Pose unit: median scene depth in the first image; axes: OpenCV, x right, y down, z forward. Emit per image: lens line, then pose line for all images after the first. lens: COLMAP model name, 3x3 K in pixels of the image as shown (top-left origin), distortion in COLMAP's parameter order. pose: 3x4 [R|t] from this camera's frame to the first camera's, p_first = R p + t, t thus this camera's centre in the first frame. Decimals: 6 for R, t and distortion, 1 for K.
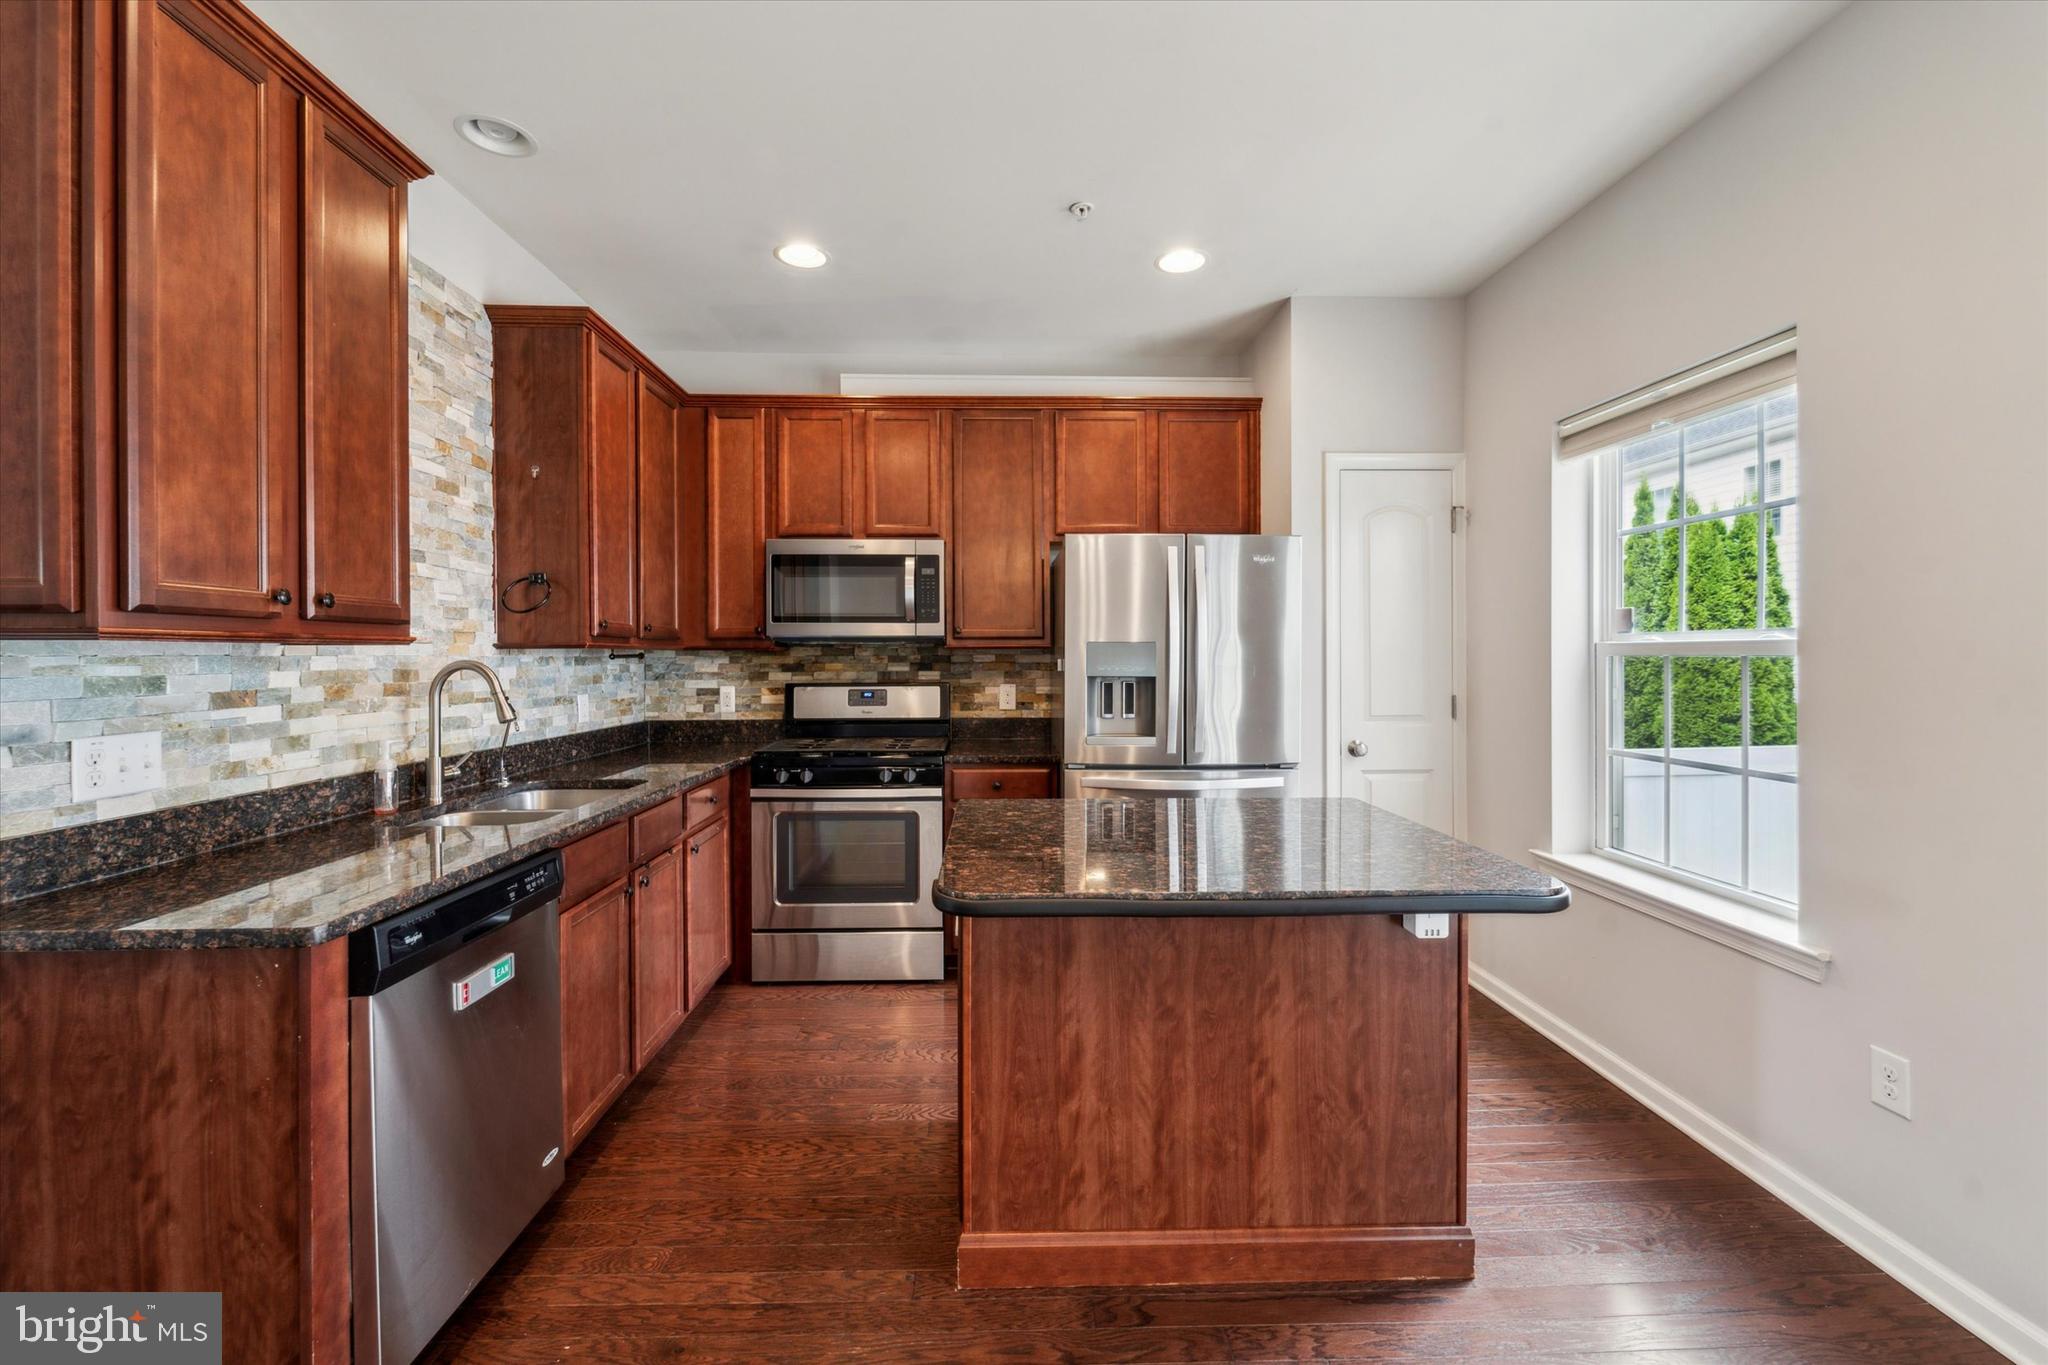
lens RADIAL K [[848.3, 0, 1020.9], [0, 848.3, 660.1], [0, 0, 1]] dist [-0.000334, -0.000597]
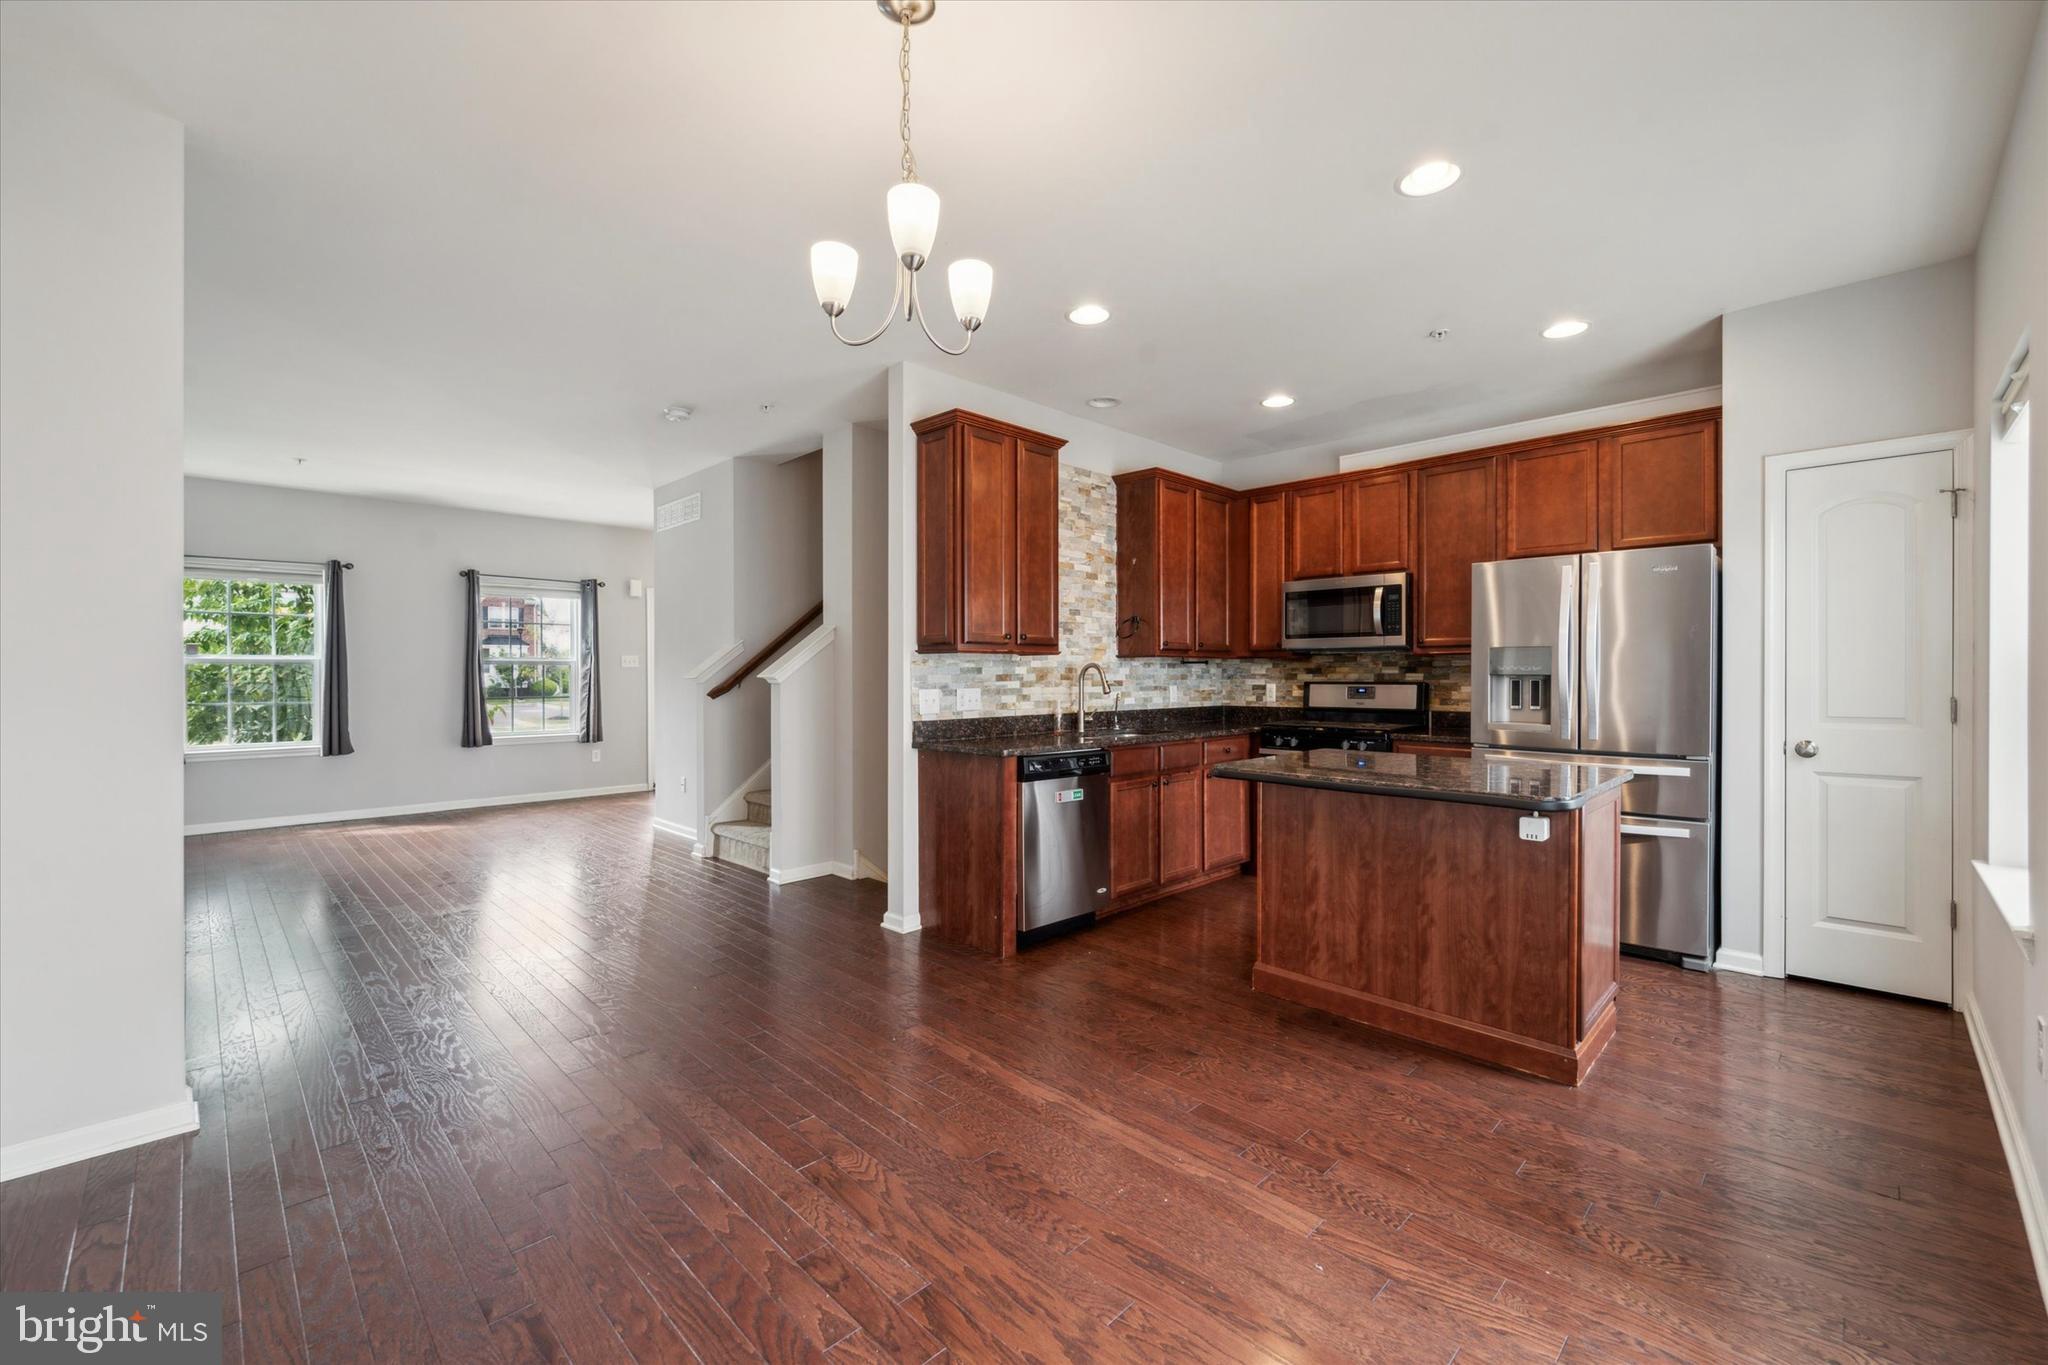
lens RADIAL K [[839.6, 0, 1031.1], [0, 839.6, 669.7], [0, 0, 1]] dist [-0.001068, -0.000931]
pose [[0.686694, -0.002646, -0.726941, 0.641308], [-0.003246, 0.999972, -0.006707, 0.027470], [0.726939, 0.006965, 0.686667, -0.440827]]
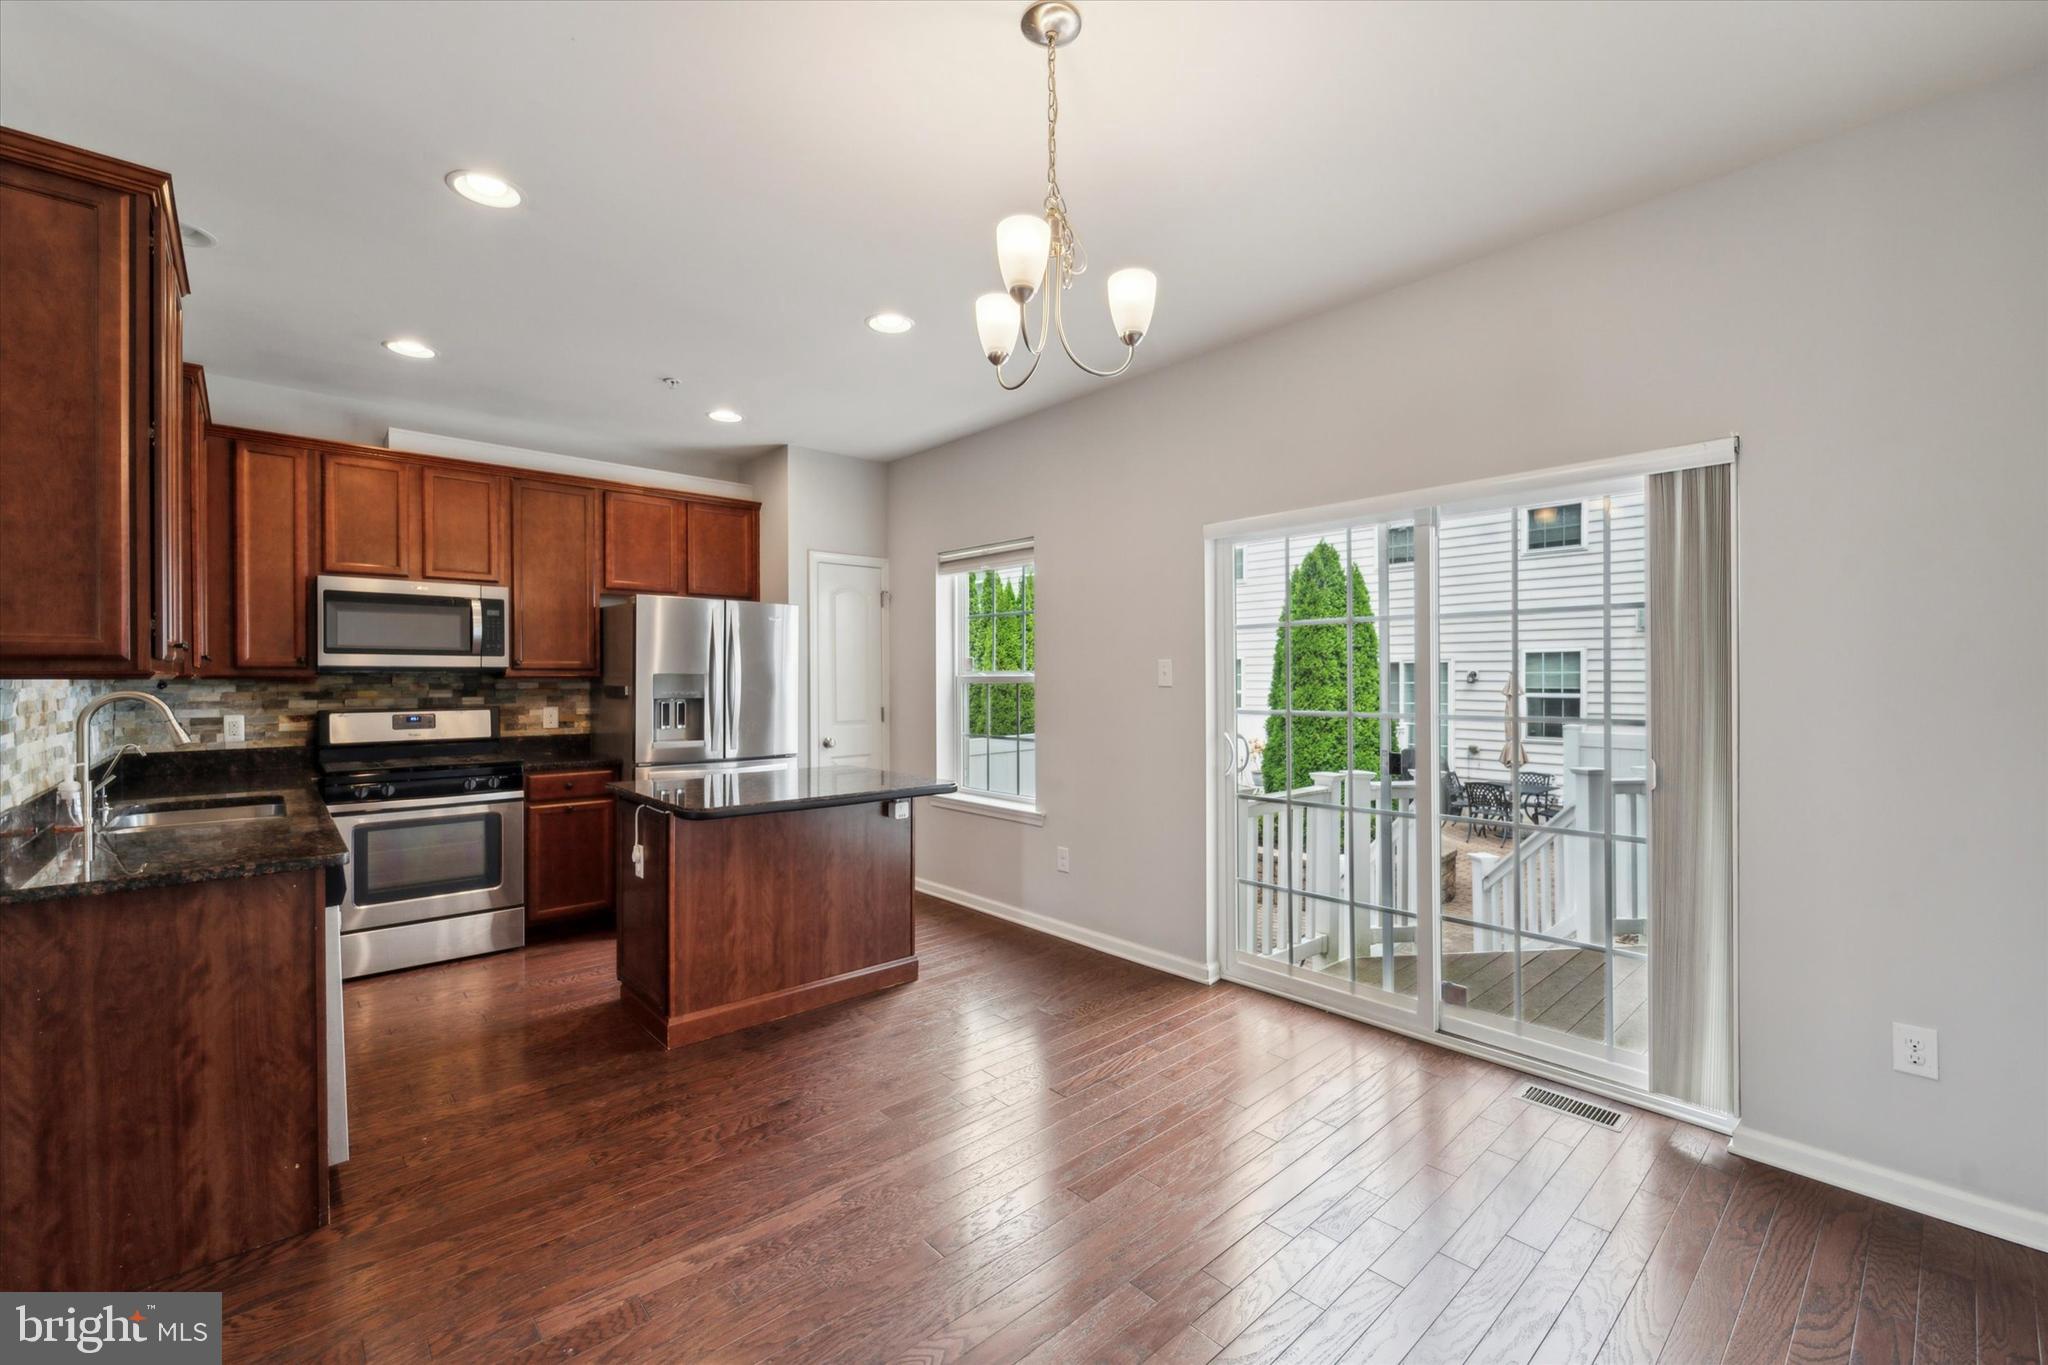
lens RADIAL K [[839.6, 0, 1031.1], [0, 839.6, 669.7], [0, 0, 1]] dist [-0.001068, -0.000931]
pose [[0.757348, 0.007179, 0.652972, -0.430327], [0.003522, 0.999880, -0.015077, -0.006529], [-0.653002, 0.013718, 0.757232, -0.538179]]
